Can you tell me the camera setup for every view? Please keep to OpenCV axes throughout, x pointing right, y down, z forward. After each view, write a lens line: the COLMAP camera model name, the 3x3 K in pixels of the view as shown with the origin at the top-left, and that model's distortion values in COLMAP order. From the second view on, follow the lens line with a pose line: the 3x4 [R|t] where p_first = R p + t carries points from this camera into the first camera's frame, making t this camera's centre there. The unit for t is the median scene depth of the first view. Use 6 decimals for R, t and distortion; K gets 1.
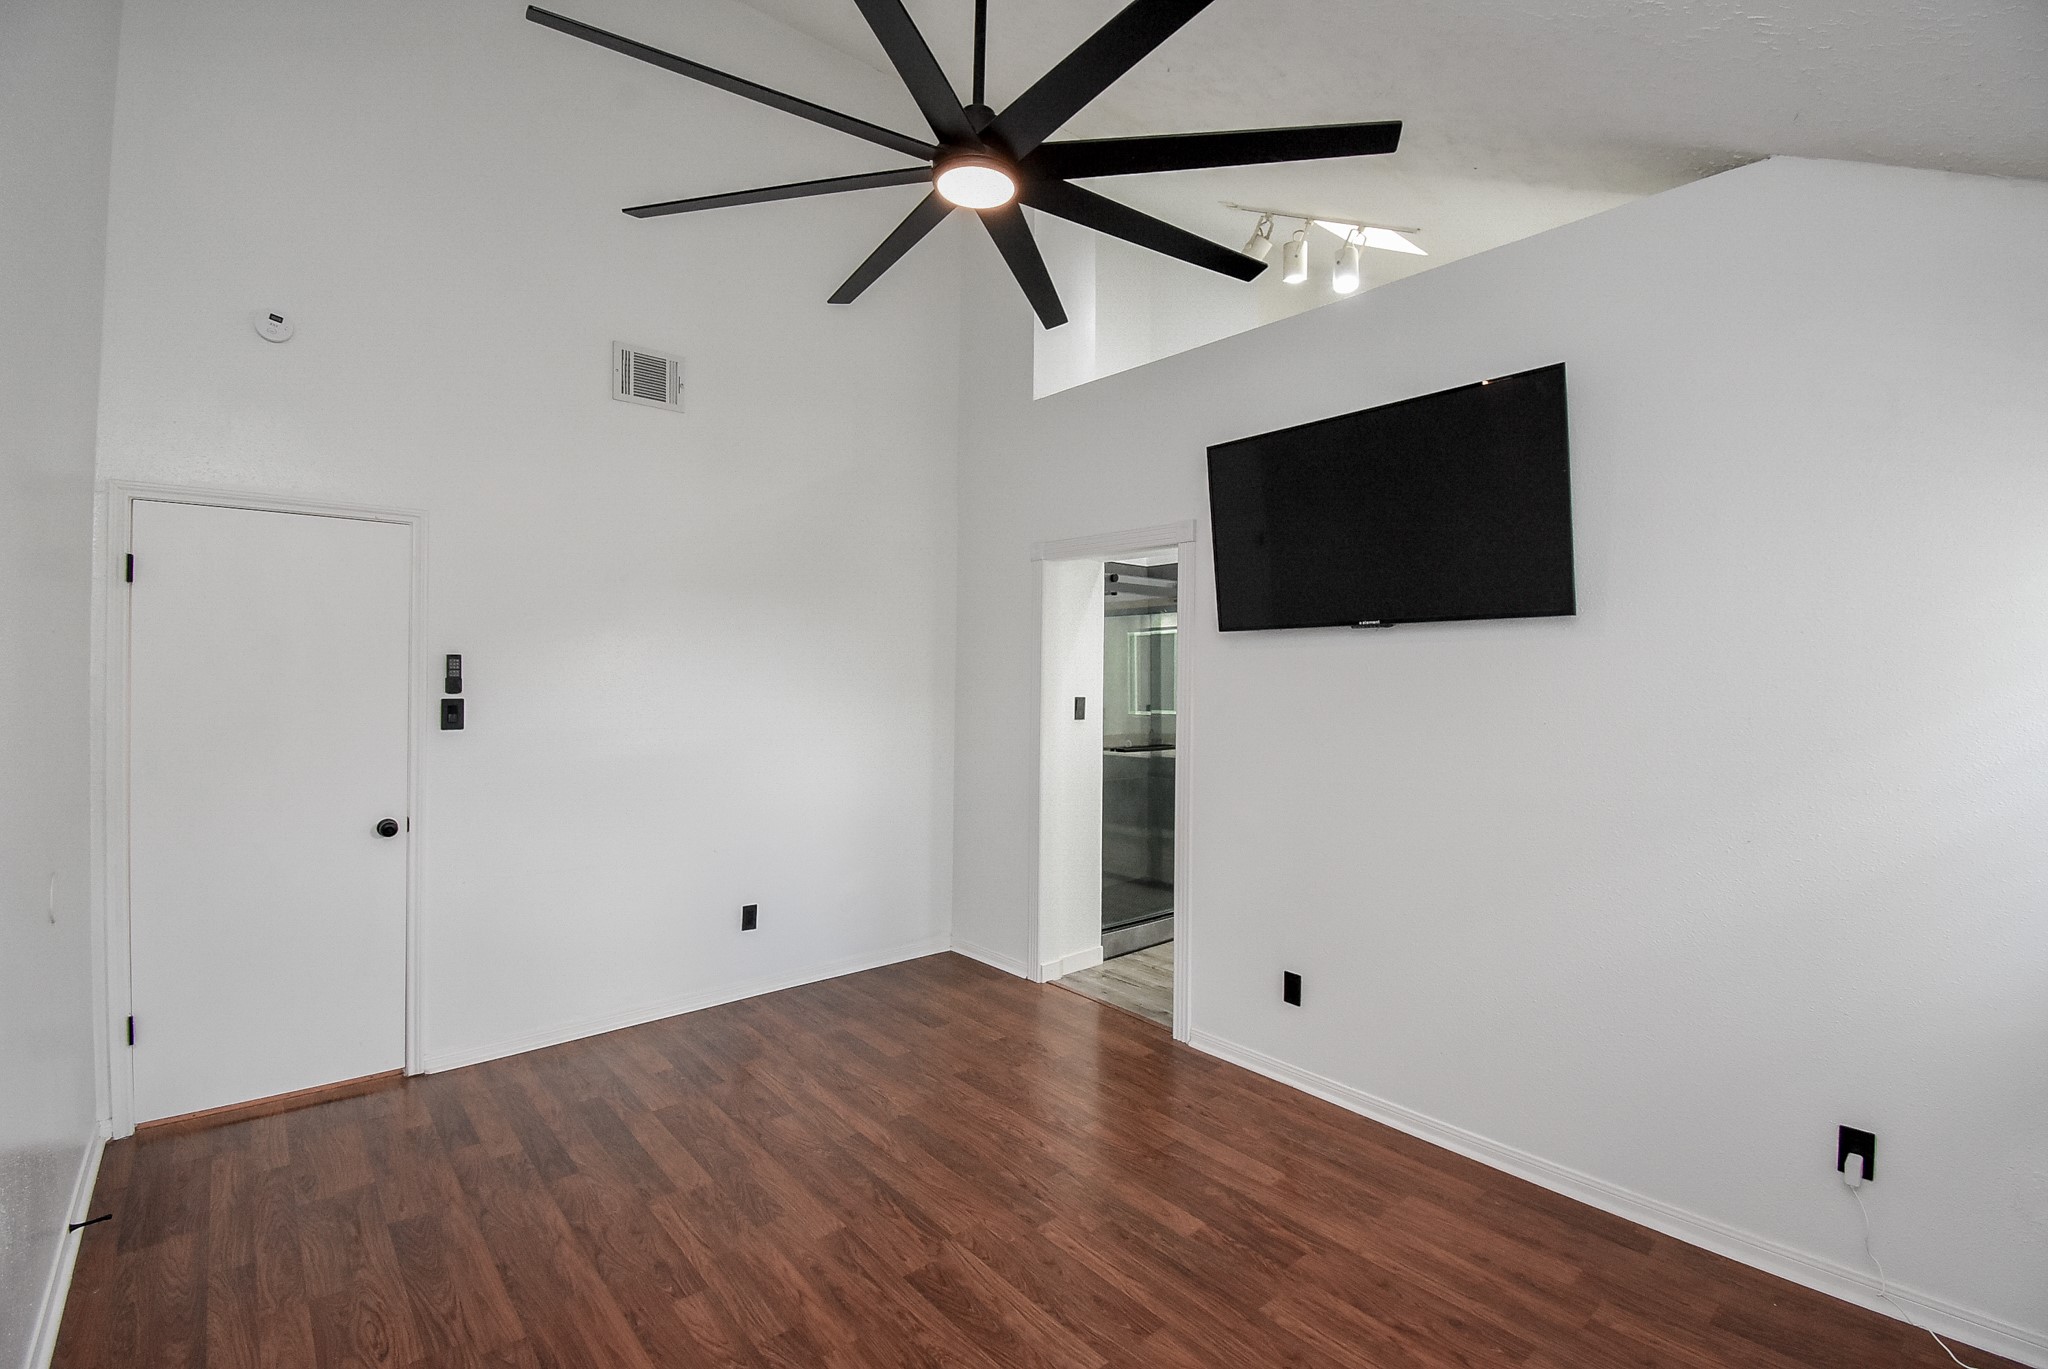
lens RADIAL K [[909.4, 0, 1017.8], [0, 909.4, 675.0], [0, 0, 1]] dist [0.010041, -0.018762]
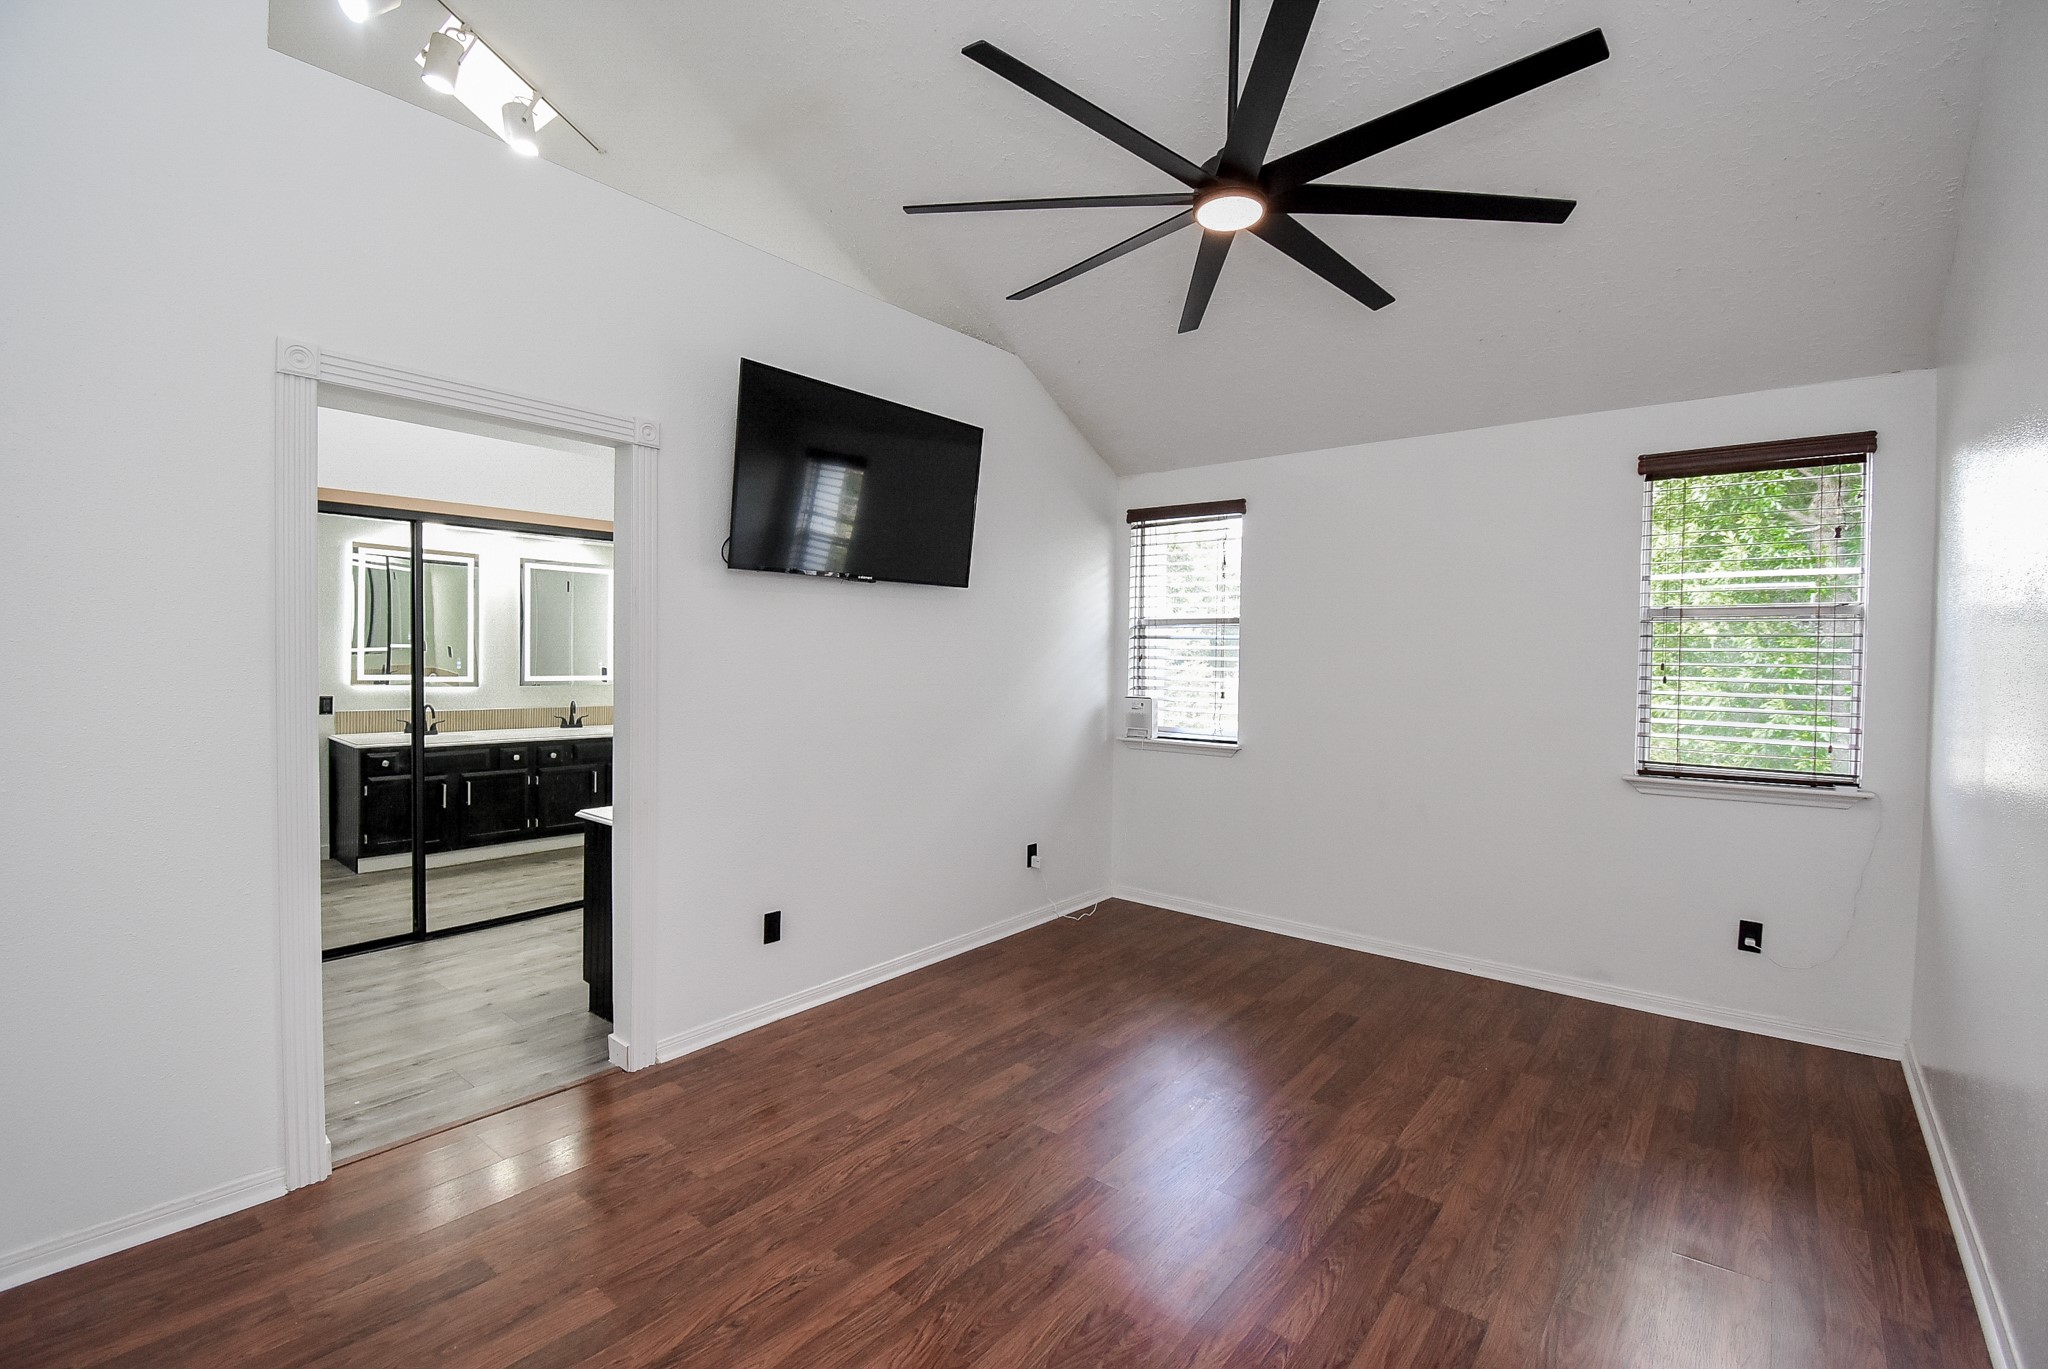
lens RADIAL K [[909.4, 0, 1023.9], [0, 909.4, 680.6], [0, 0, 1]] dist [0.010041, -0.018762]
pose [[-0.186835, -0.043633, 0.981422, -0.893045], [-0.015236, 0.999022, 0.041515, 0.025801], [-0.982273, -0.007196, -0.187317, 1.105017]]
